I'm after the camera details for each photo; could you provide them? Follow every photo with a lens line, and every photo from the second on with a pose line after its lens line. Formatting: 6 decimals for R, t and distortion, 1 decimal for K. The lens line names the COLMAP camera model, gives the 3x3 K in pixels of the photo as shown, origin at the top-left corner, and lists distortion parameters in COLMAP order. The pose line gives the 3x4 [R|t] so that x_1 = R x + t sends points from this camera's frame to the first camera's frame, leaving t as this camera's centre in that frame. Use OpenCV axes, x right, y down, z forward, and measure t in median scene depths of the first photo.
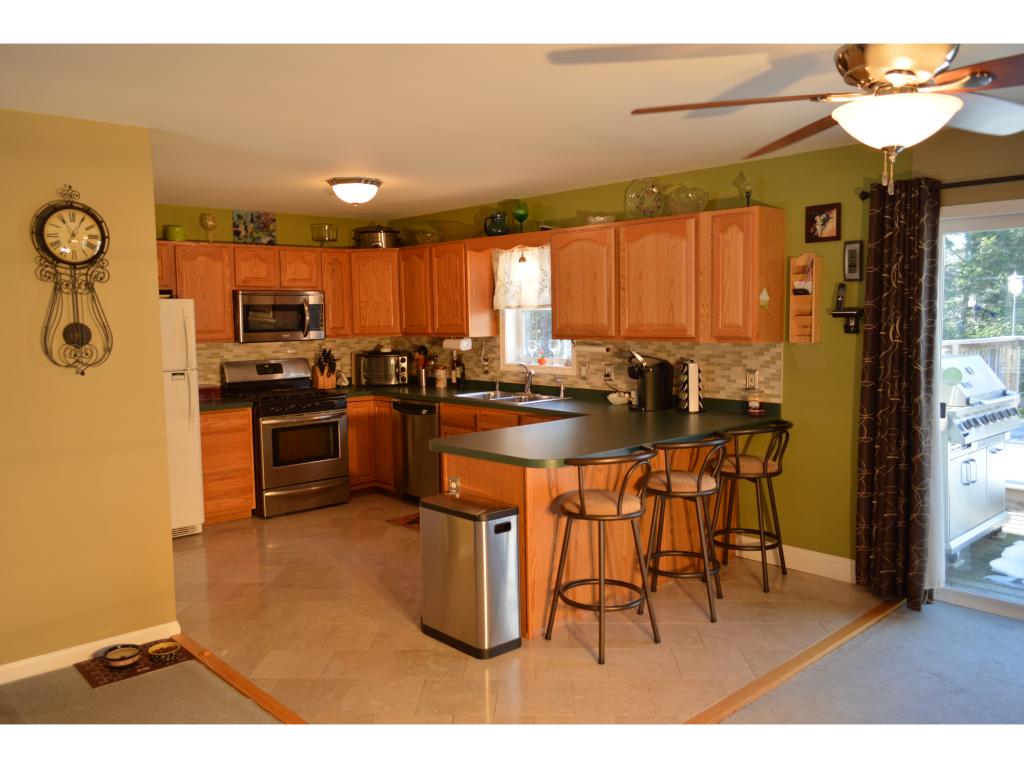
lens RADIAL K [[812.7, 0, 512.0], [0, 812.7, 384.0], [0, 0, 1]] dist [-0.010681, 0.002976]
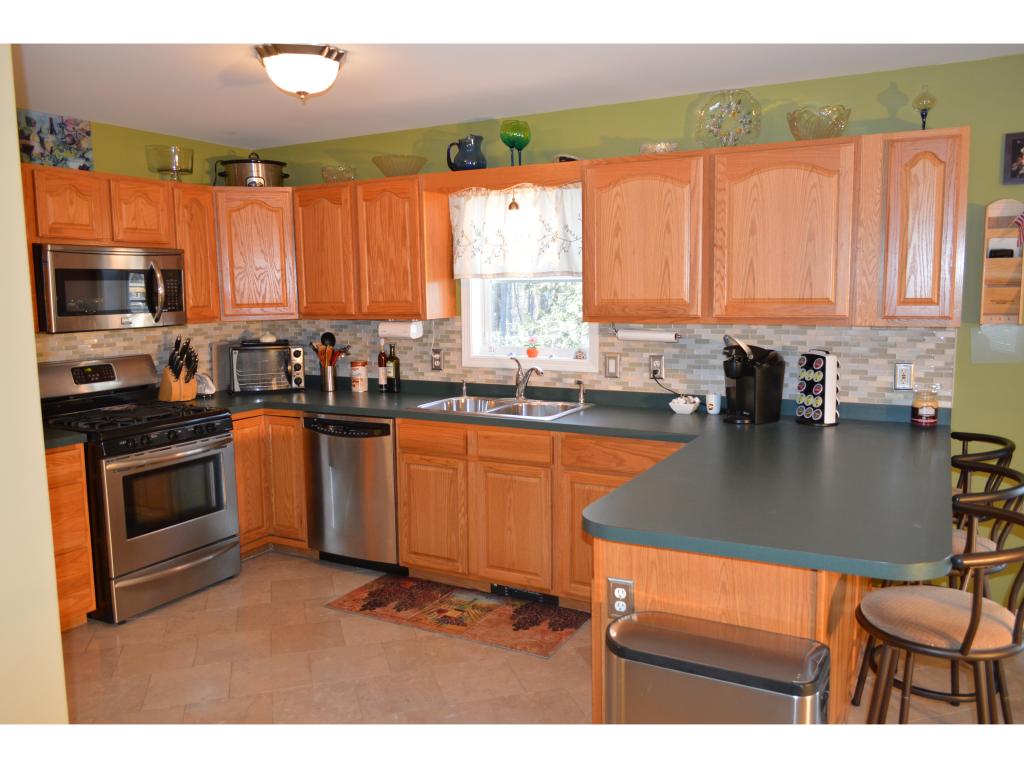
lens RADIAL K [[812.7, 0, 512.0], [0, 812.7, 384.0], [0, 0, 1]] dist [-0.010681, 0.002976]
pose [[0.947604, -0.036634, 0.317341, -0.207197], [0.027161, 0.999045, 0.034223, -0.025401], [-0.318292, -0.023811, 0.947694, 0.336639]]
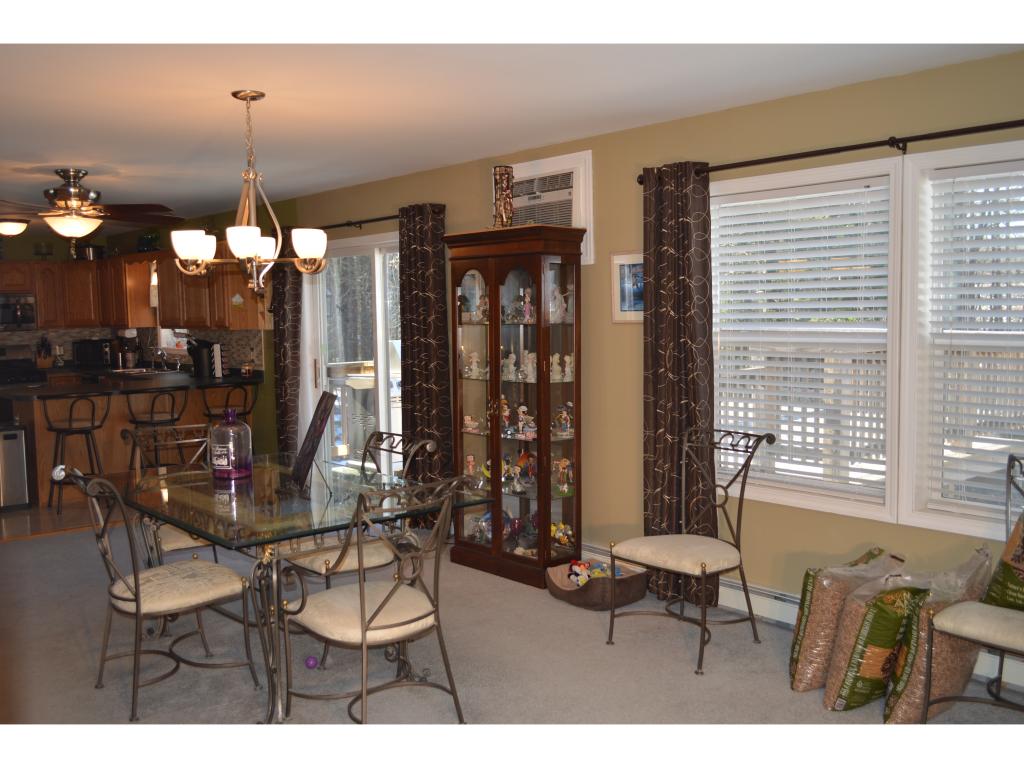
lens RADIAL K [[982.7, 0, 512.0], [0, 982.7, 384.0], [0, 0, 1]] dist [-0.014822, -0.011953]
pose [[0.998566, -0.001051, -0.053523, 0.678674], [0.000810, 0.999989, -0.004525, 0.044107], [0.053527, 0.004475, 0.998556, -0.591874]]
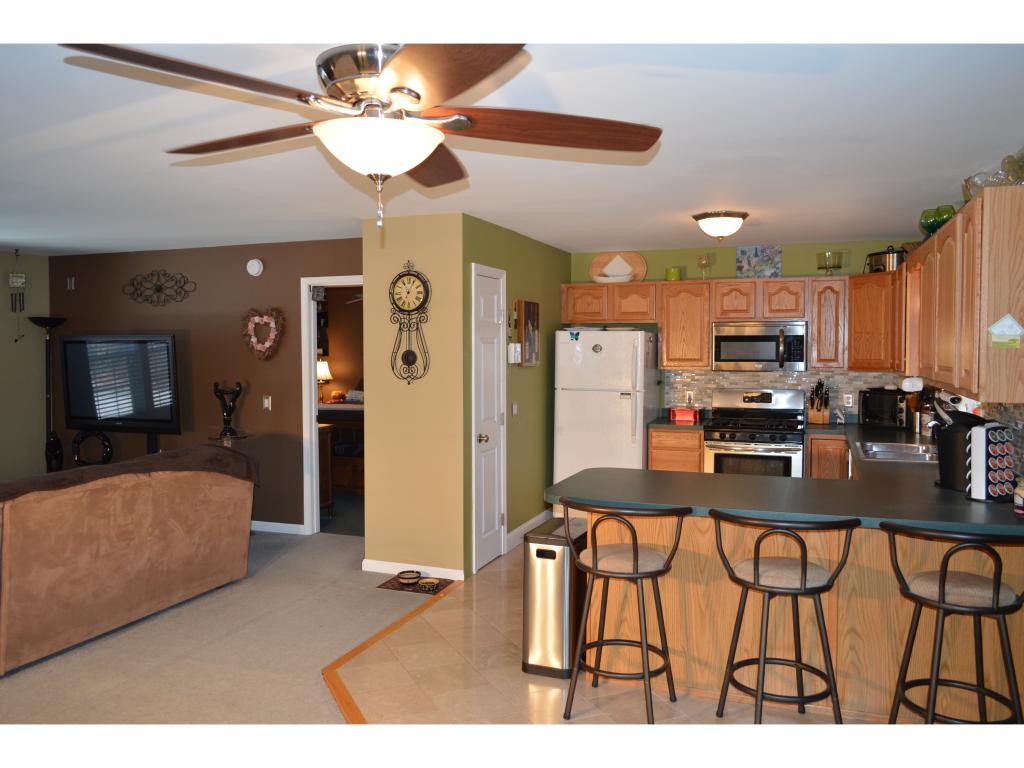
lens RADIAL K [[812.7, 0, 512.0], [0, 812.7, 384.0], [0, 0, 1]] dist [-0.010681, 0.002976]
pose [[0.442034, 0.056052, -0.895245, 0.518536], [-0.082982, 0.996321, 0.021407, -0.034377], [0.893152, 0.064826, 0.445059, 0.283852]]
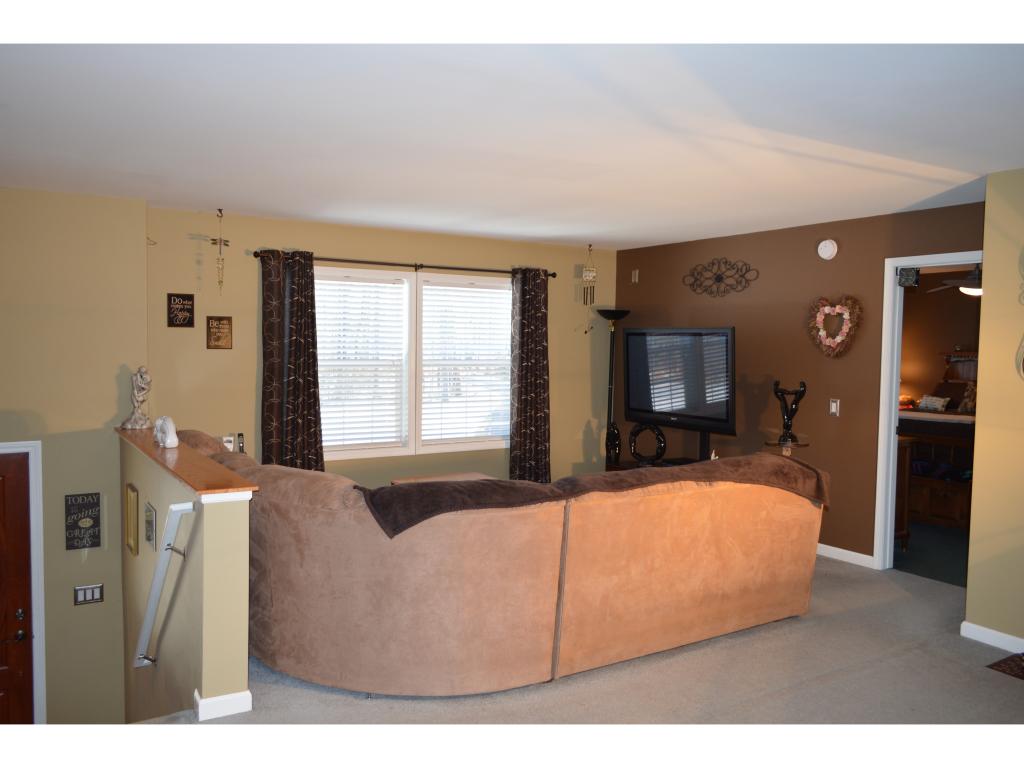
lens RADIAL K [[812.7, 0, 512.0], [0, 812.7, 384.0], [0, 0, 1]] dist [-0.010681, 0.002976]
pose [[-0.181174, 0.066953, -0.981169, 0.379476], [-0.096764, 0.991625, 0.085534, -0.028883], [0.978679, 0.110438, -0.173178, 0.272532]]
